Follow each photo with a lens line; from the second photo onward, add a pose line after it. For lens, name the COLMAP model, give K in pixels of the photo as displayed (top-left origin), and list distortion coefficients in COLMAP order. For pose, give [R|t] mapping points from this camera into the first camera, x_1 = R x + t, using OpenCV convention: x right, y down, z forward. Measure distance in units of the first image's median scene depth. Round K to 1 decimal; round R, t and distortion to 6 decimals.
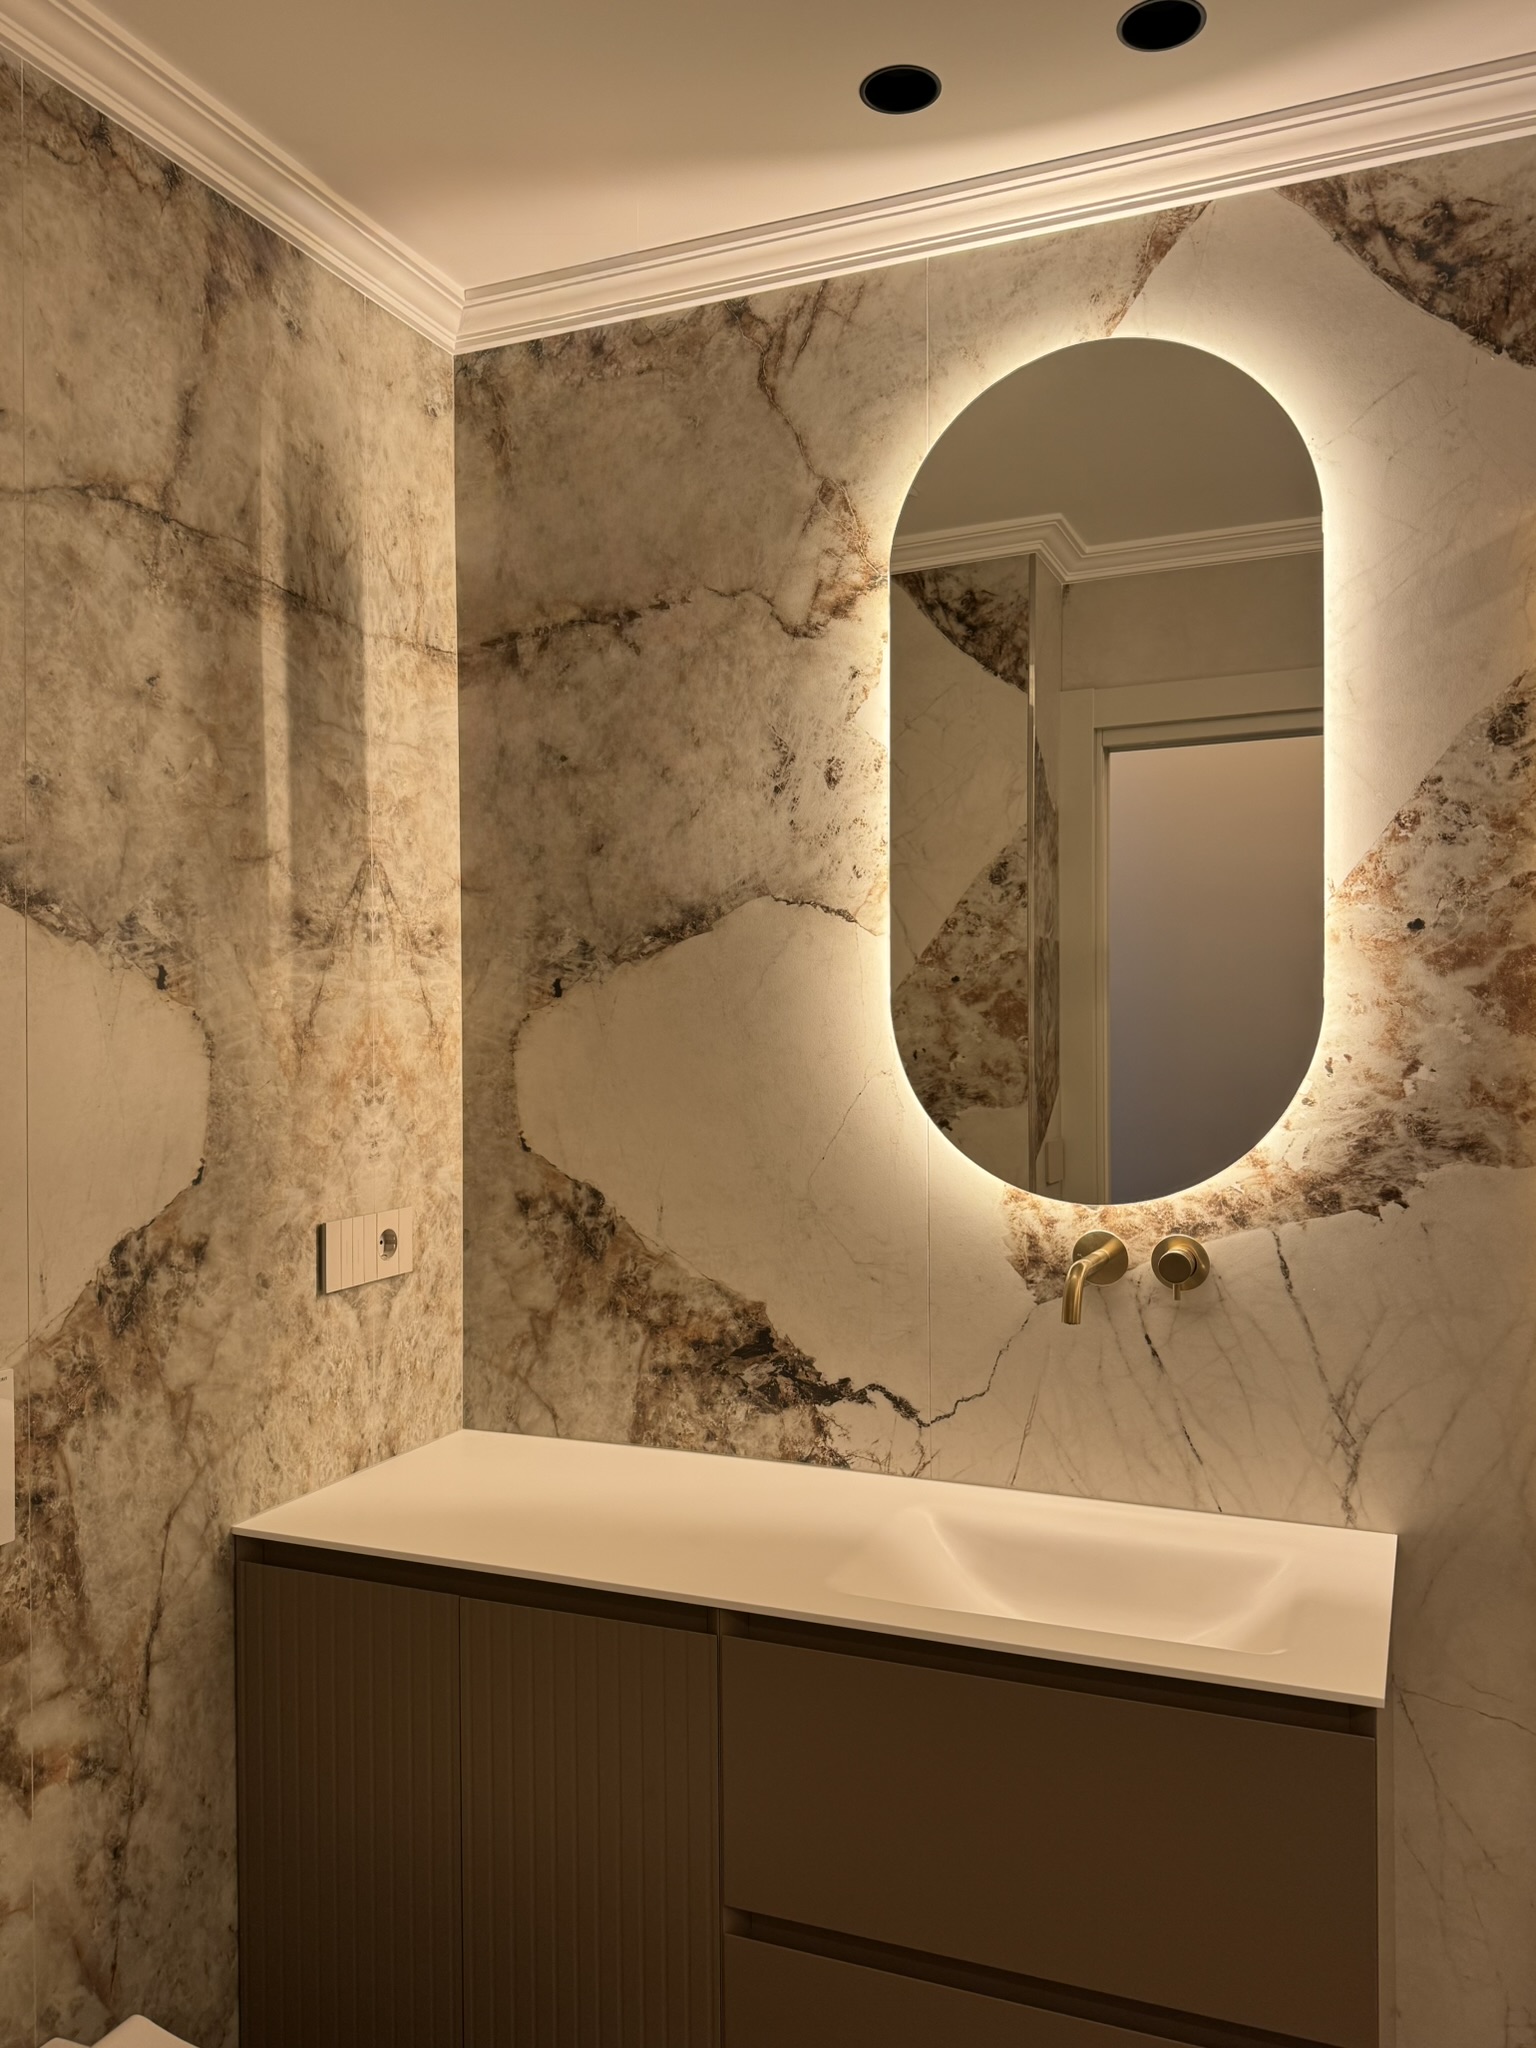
lens RADIAL K [[1562.9, 0, 768.5], [0, 1562.9, 1019.0], [0, 0, 1]] dist [0.071155, -0.075396]
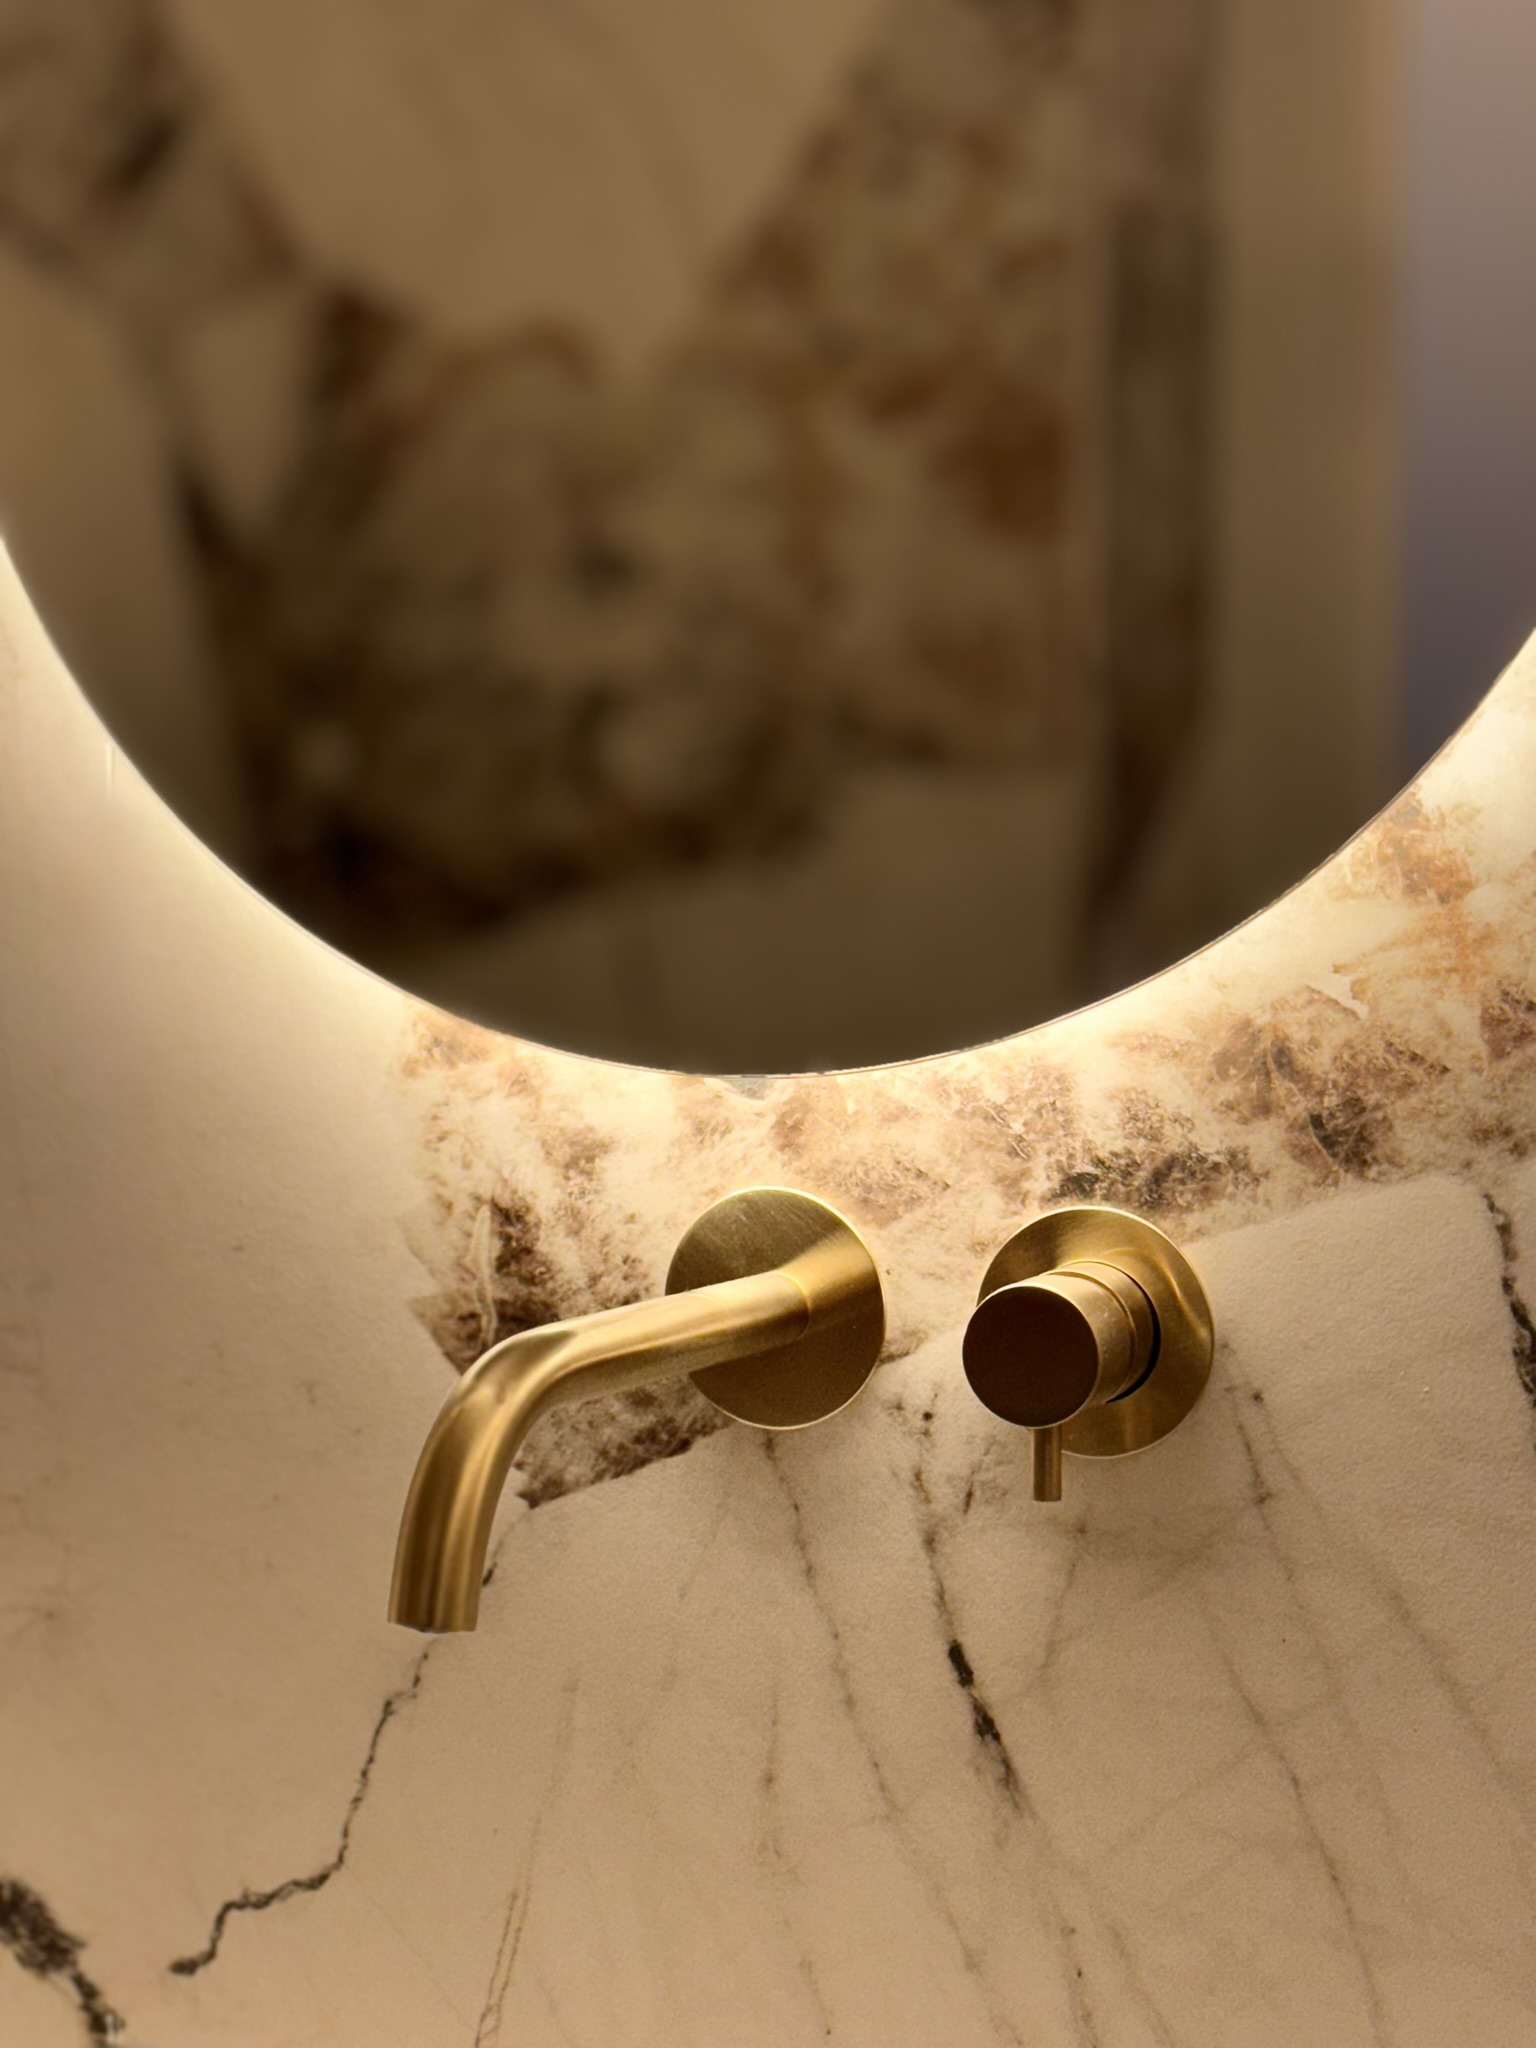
lens RADIAL K [[3926.7, 0, 769.0], [0, 3926.7, 1030.9], [0, 0, 1]] dist [0.105256, 0.000000]
pose [[0.999029, 0.001873, -0.044012, 0.238571], [0.002081, 0.995974, 0.089618, 0.062307], [0.044003, -0.089623, 0.995003, 0.444567]]
